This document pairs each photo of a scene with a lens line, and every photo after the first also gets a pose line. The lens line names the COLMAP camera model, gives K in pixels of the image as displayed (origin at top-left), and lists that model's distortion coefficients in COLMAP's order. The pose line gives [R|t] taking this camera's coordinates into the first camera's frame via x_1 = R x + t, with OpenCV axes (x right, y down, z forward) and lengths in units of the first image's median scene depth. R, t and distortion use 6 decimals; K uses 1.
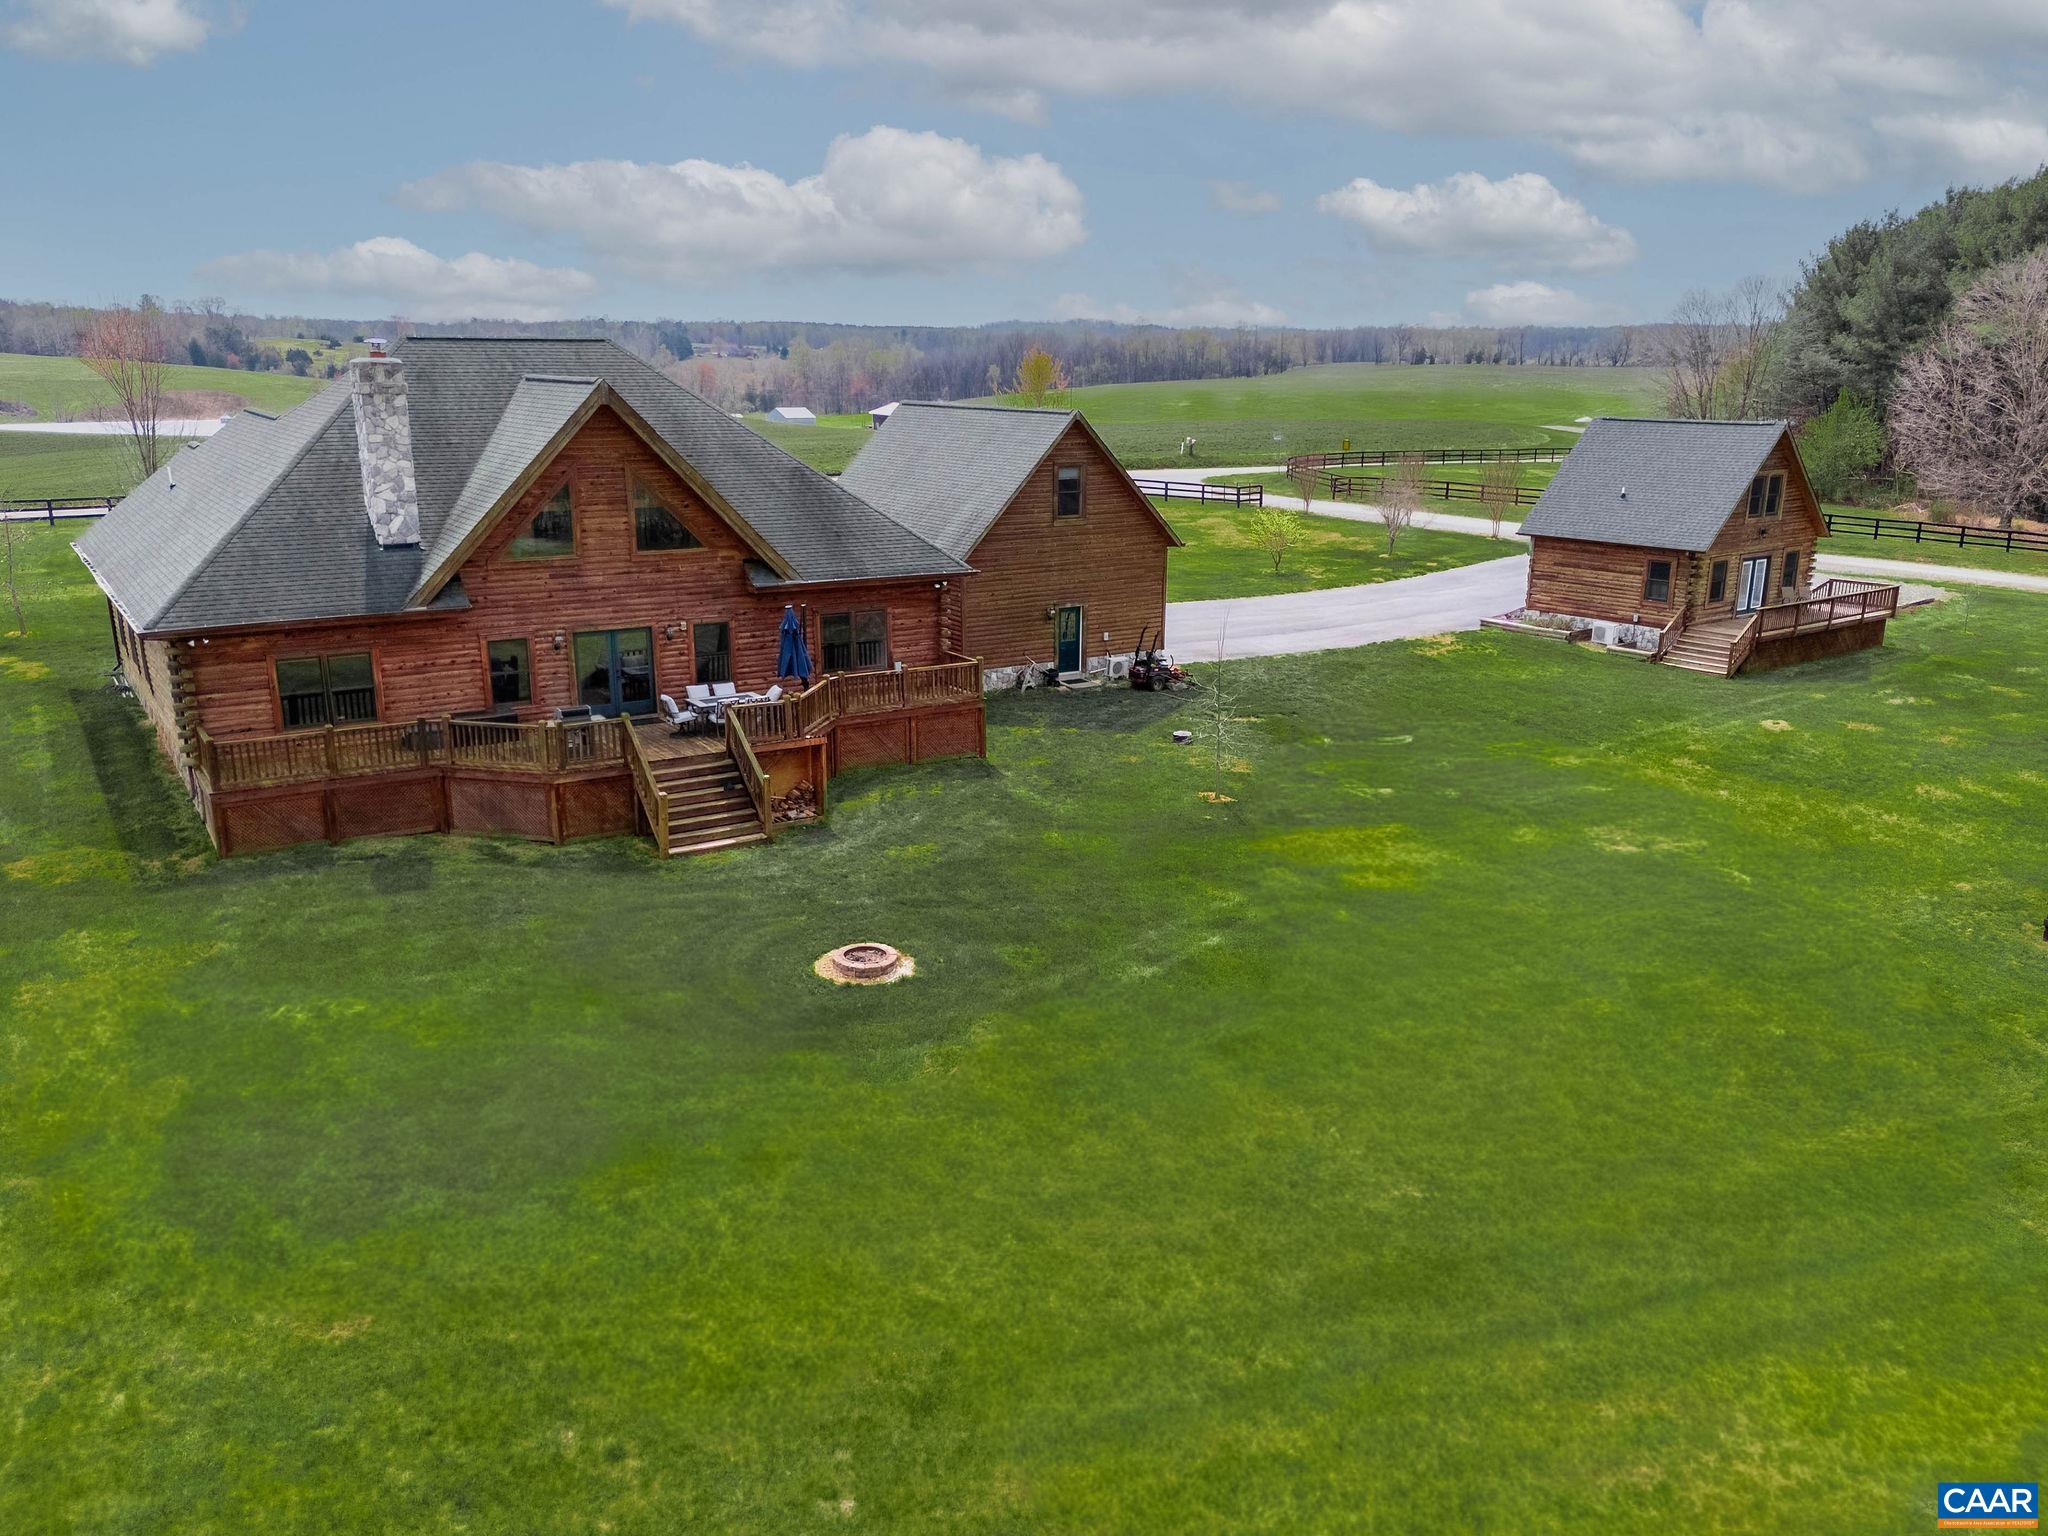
lens RADIAL K [[1490.9, 0, 1018.2], [0, 1490.9, 773.2], [0, 0, 1]] dist [0.048688, -0.039447]
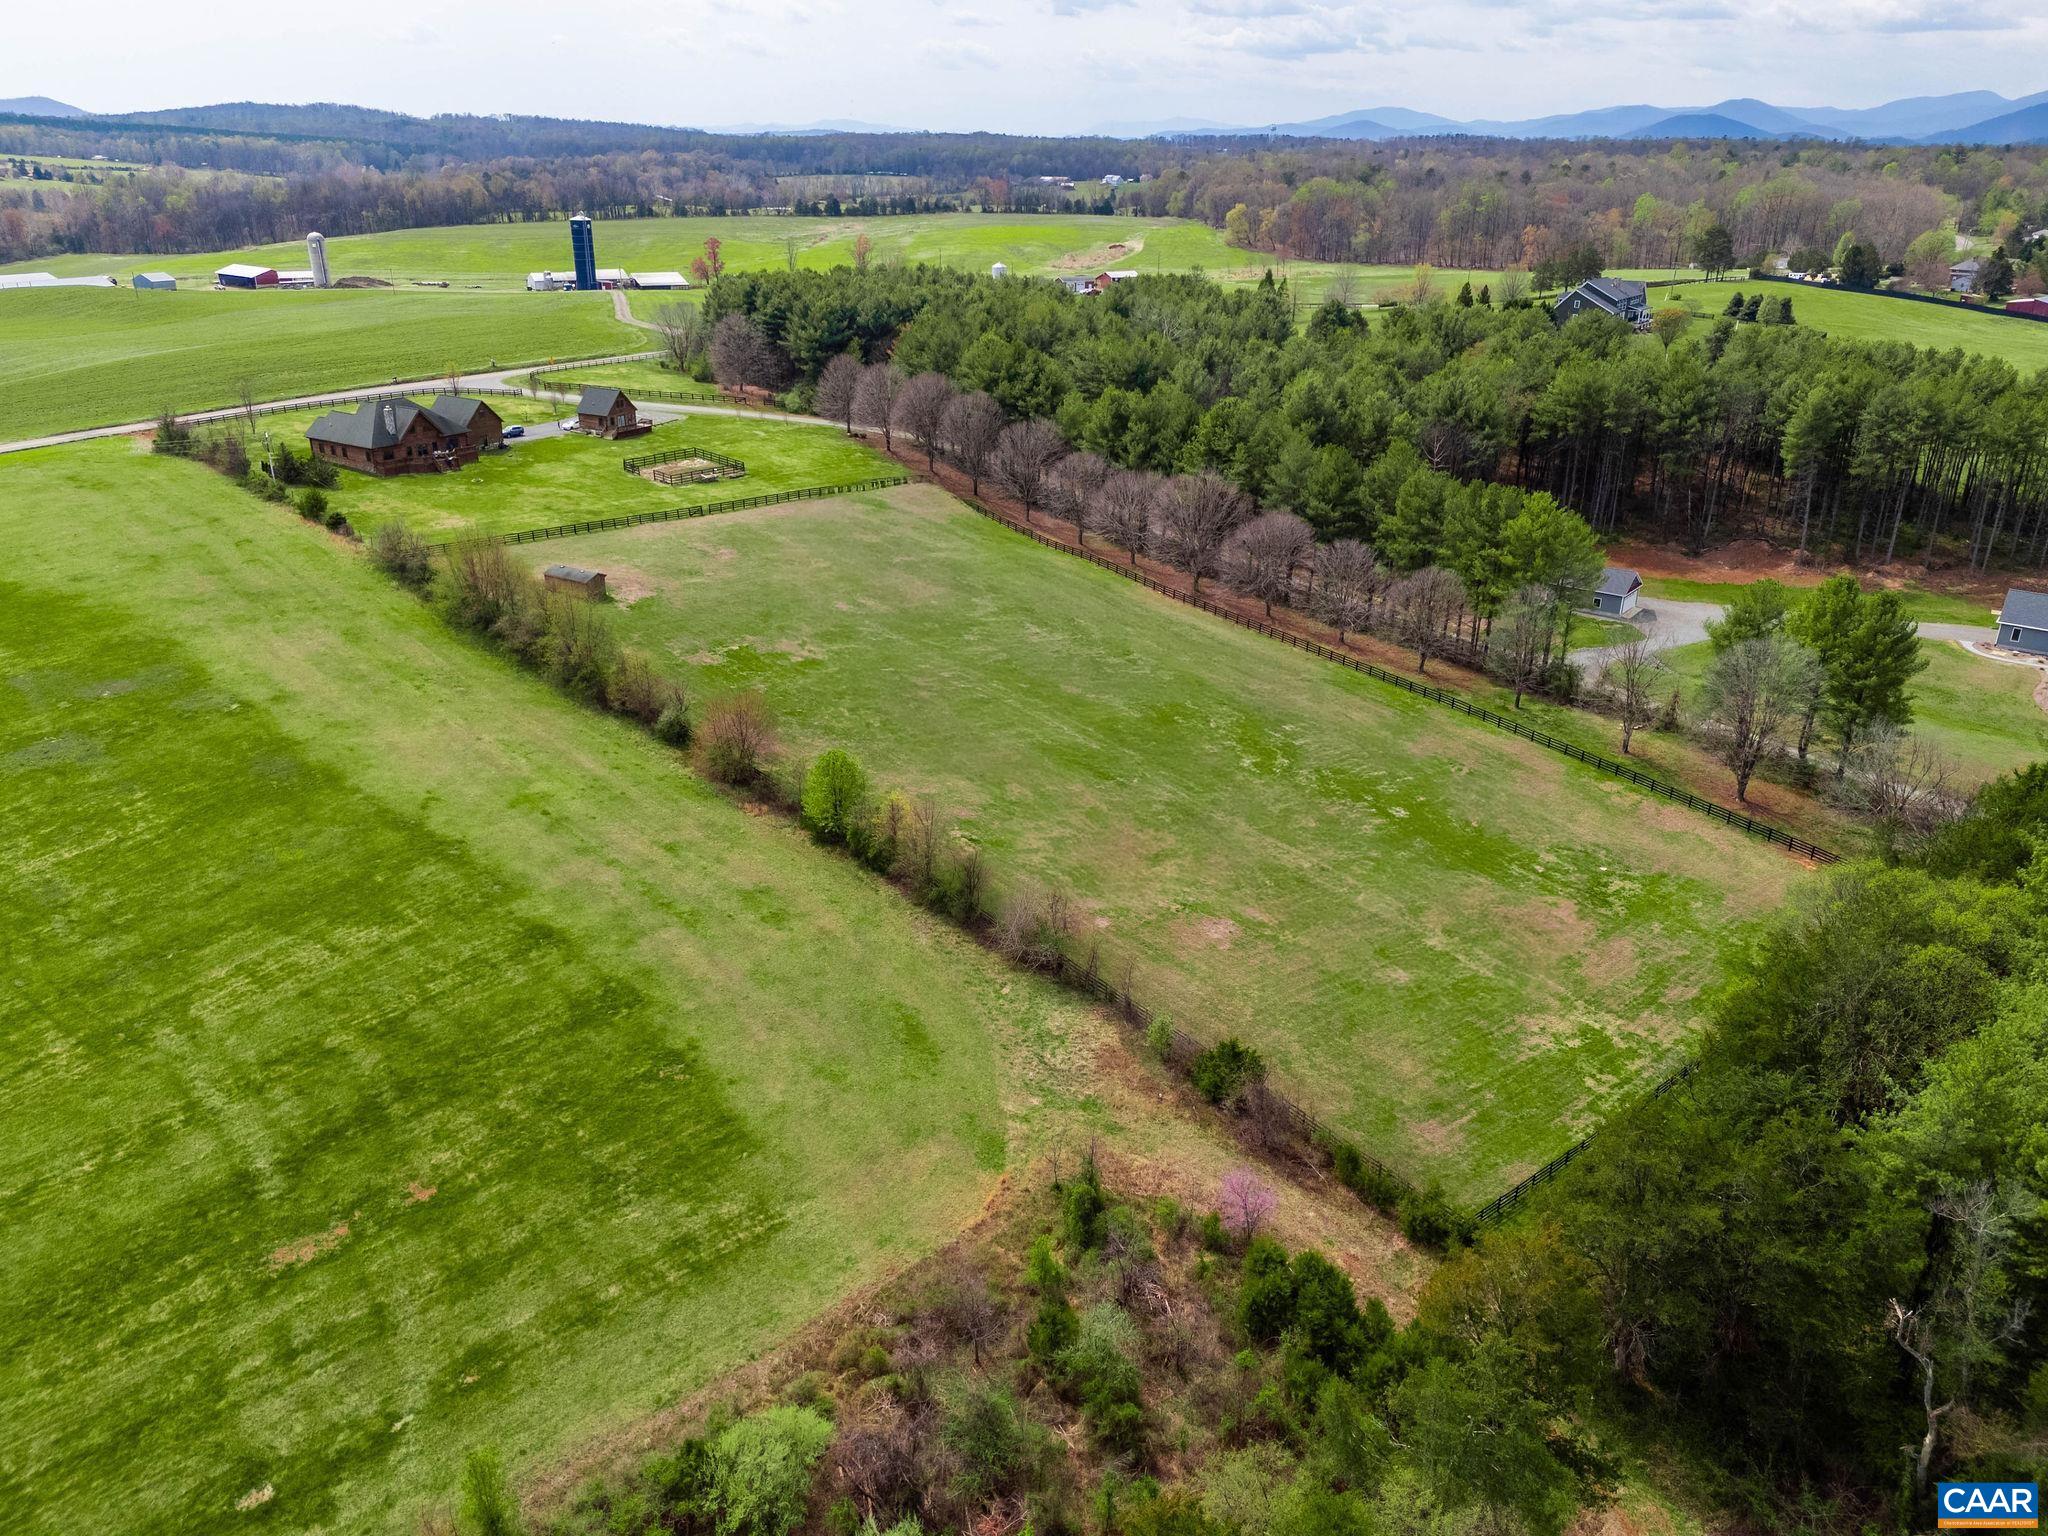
lens RADIAL K [[1490.9, 0, 1024.1], [0, 1490.9, 765.9], [0, 0, 1]] dist [0.048688, -0.039447]
pose [[0.900787, -0.165778, 0.401374, -0.765618], [0.112632, 0.981826, 0.152744, 0.592727], [-0.419401, -0.092382, 0.903088, -6.322896]]
